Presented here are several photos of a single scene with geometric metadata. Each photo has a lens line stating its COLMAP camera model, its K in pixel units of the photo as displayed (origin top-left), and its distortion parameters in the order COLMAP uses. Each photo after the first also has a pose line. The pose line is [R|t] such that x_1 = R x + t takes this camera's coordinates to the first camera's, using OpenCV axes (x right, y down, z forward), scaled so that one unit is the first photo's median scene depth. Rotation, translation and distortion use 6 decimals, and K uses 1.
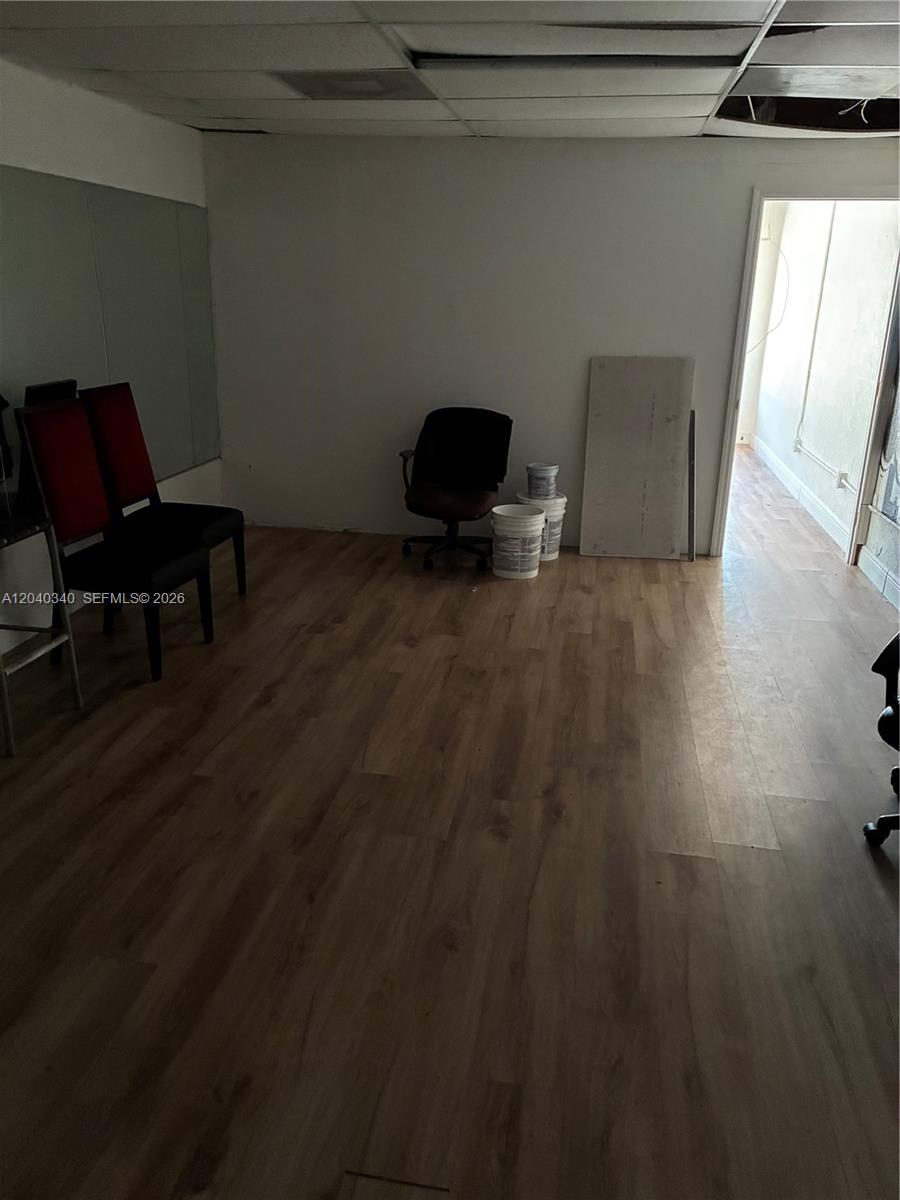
lens RADIAL K [[948.3, 0, 388.7], [0, 948.3, 596.9], [0, 0, 1]] dist [0.001555, -0.004424]
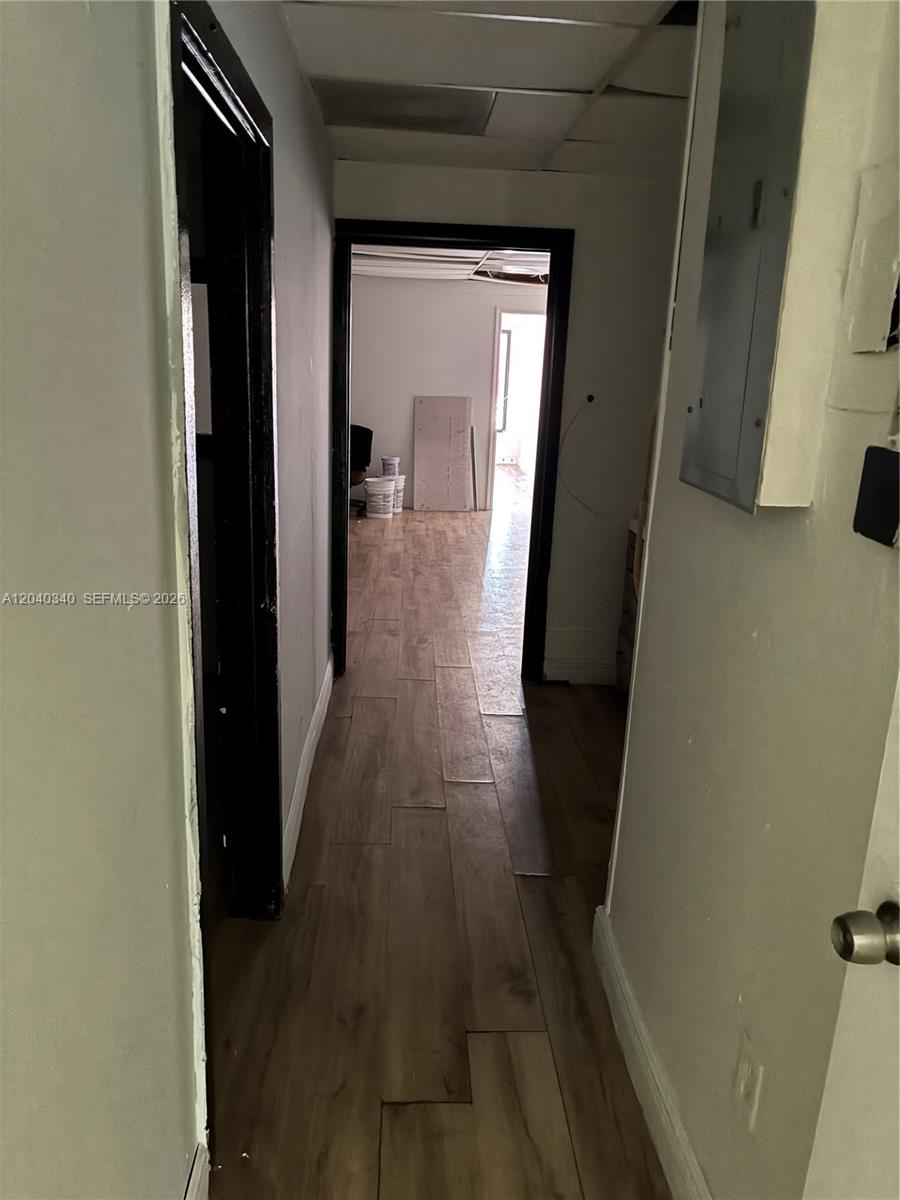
lens RADIAL K [[896.7, 0, 450.0], [0, 896.7, 600.0], [0, 0, 1]] dist [0.002680, -0.001781]
pose [[0.965918, -0.038436, 0.255980, -0.166381], [0.049756, 0.998042, -0.037893, 0.193243], [-0.254022, 0.049338, 0.965939, -0.610940]]
